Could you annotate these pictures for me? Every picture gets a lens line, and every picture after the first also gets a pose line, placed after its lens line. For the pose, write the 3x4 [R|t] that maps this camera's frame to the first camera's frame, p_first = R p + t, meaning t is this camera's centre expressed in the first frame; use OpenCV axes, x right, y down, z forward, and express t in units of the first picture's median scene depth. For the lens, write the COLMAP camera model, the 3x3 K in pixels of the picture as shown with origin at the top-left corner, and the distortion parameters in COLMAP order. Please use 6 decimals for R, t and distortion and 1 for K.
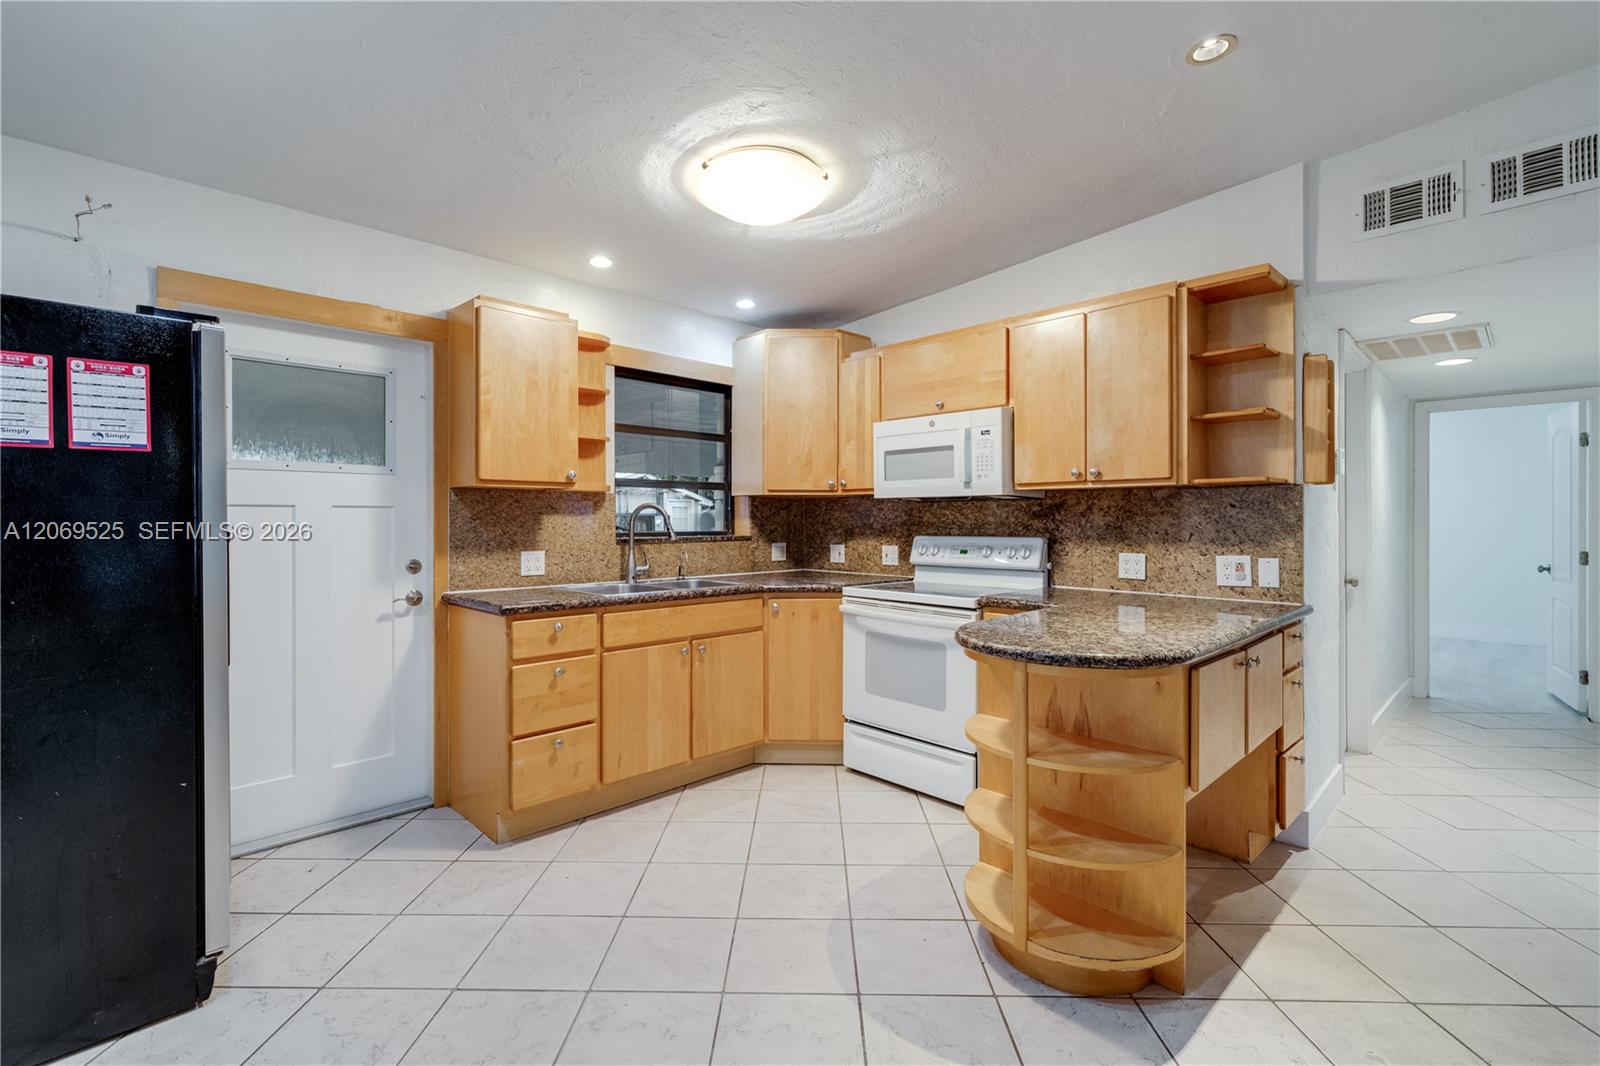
lens RADIAL K [[719.8, 0, 800.4], [0, 719.8, 522.2], [0, 0, 1]] dist [0.000871, 0.000128]
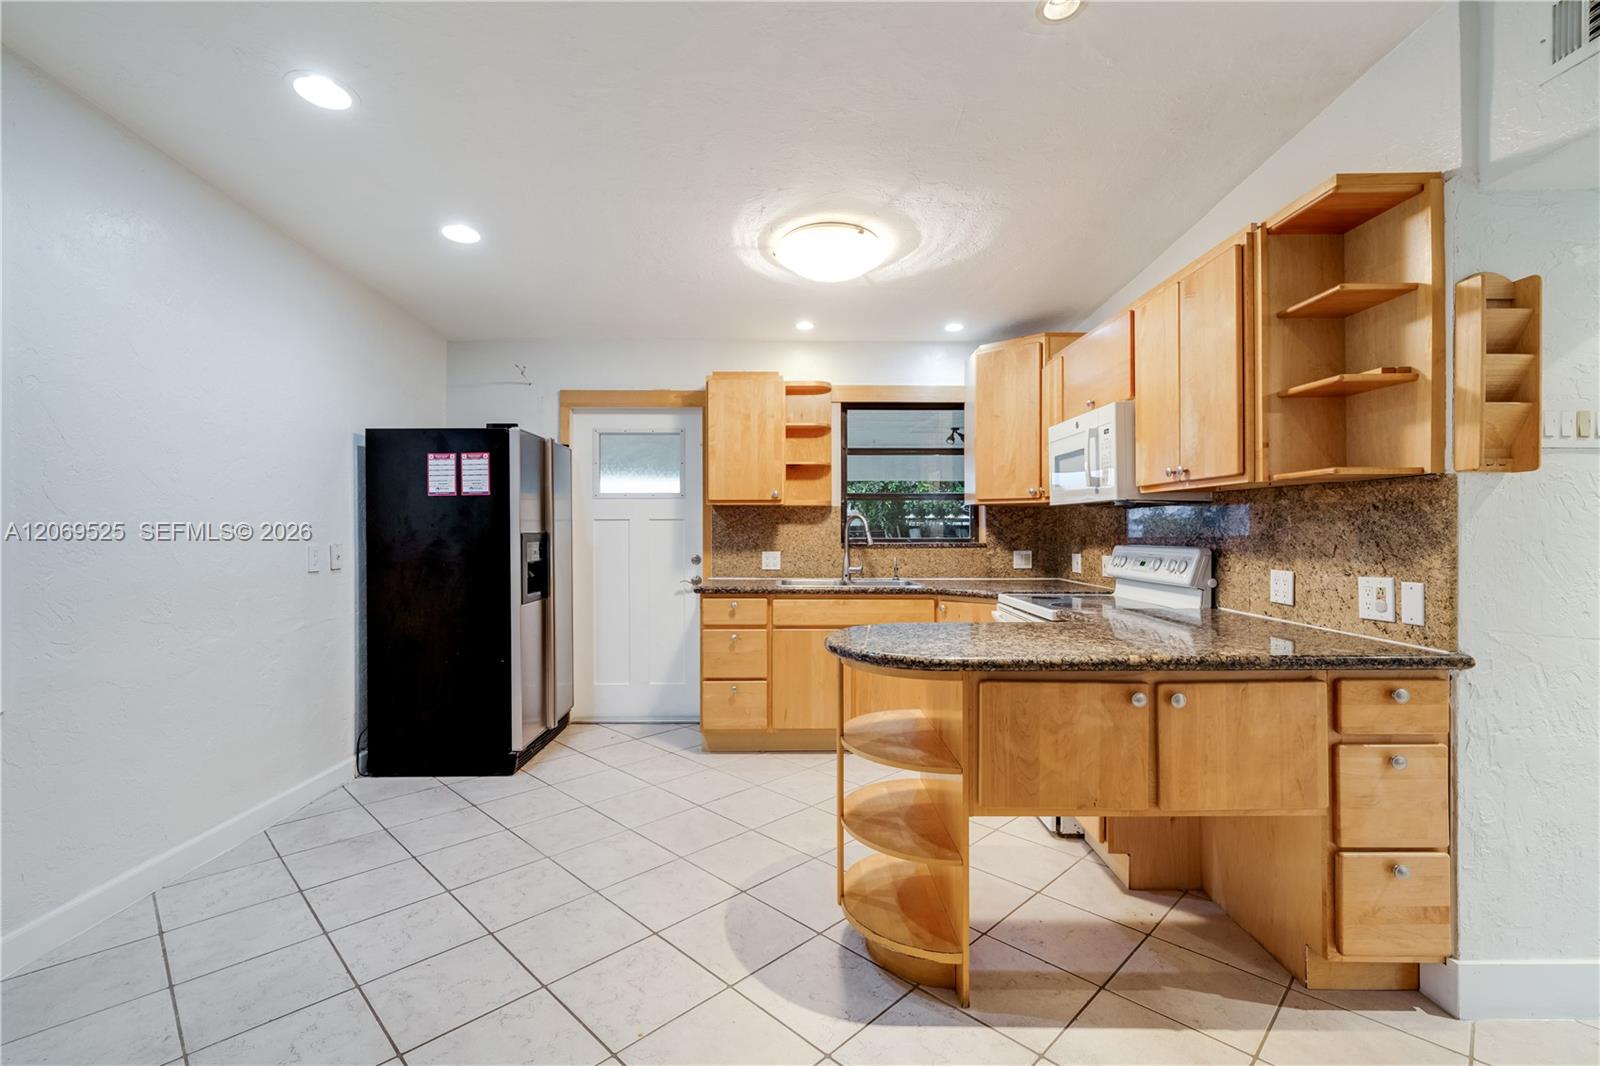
lens RADIAL K [[715.3, 0, 793.3], [0, 715.3, 531.4], [0, 0, 1]] dist [-0.000190, 0.000093]
pose [[0.716227, 0.002160, -0.697864, 0.615045], [-0.001448, 0.999998, 0.001609, 0.000719], [0.697865, -0.000142, 0.716229, 0.080463]]
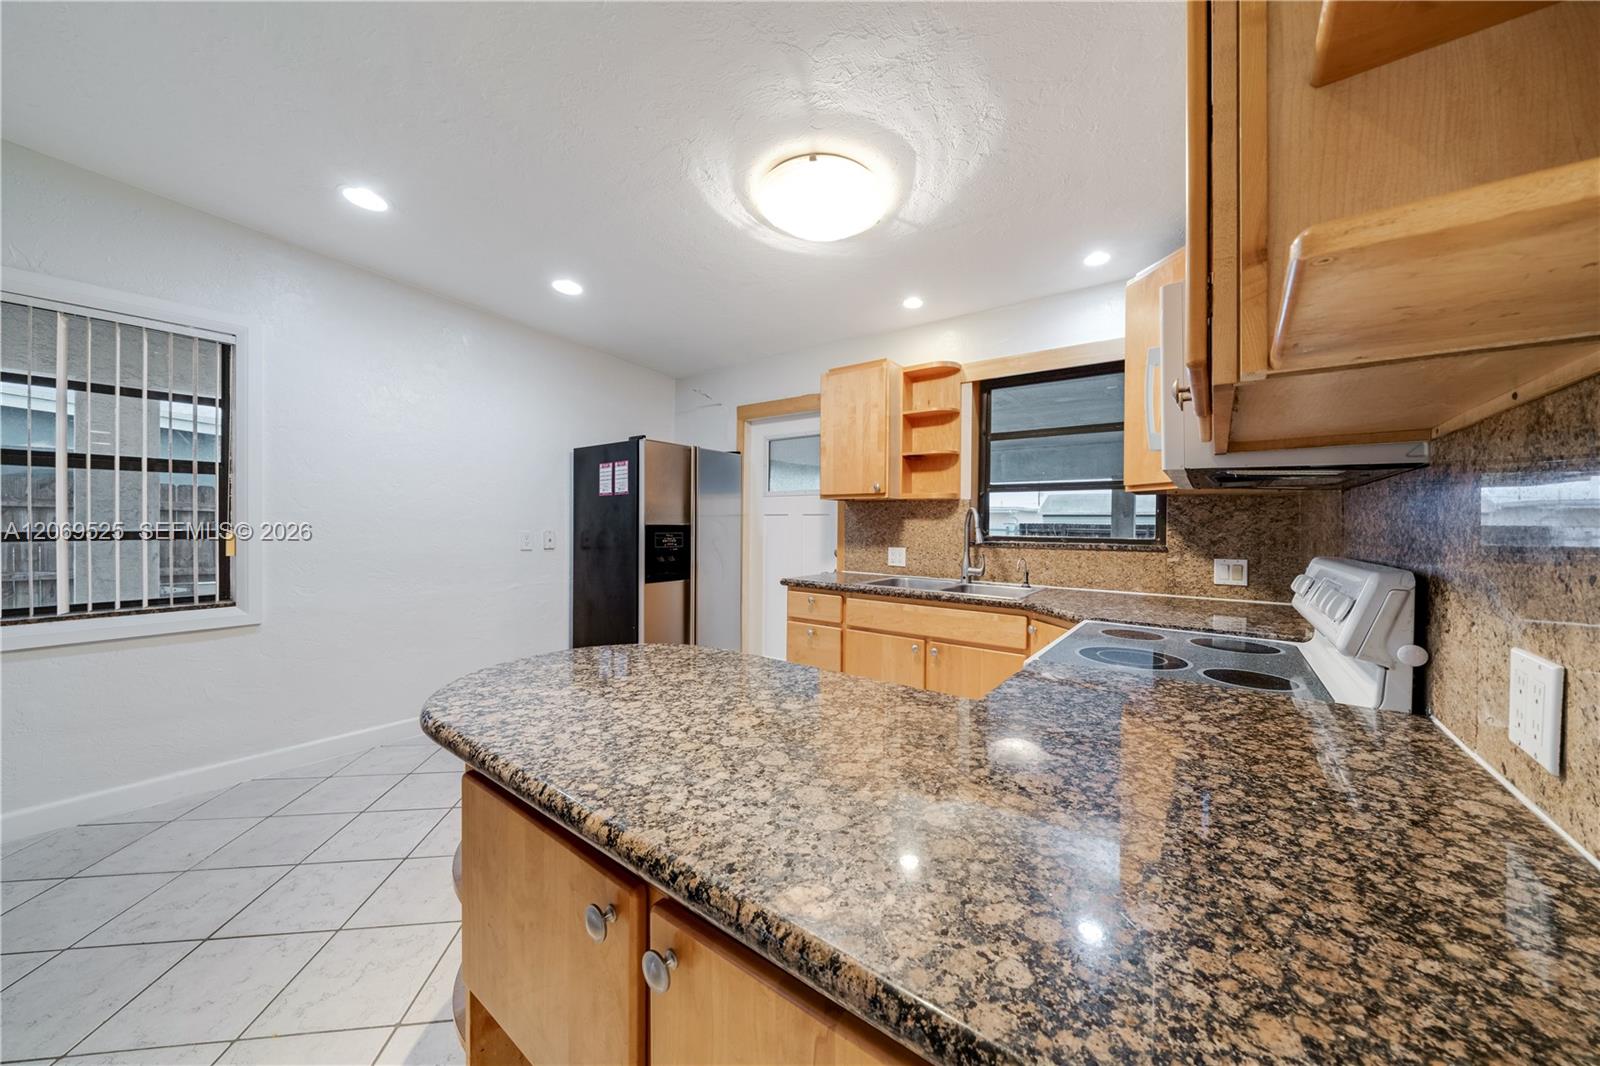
lens RADIAL K [[548.8, 0, 794.8], [0, 548.8, 528.0], [0, 0, 1]] dist [-0.000868, 0.000021]
pose [[0.142973, 0.008056, -0.989694, 0.605001], [-0.013154, 0.999894, 0.006239, 0.001438], [0.989639, 0.012127, 0.143064, 0.711971]]
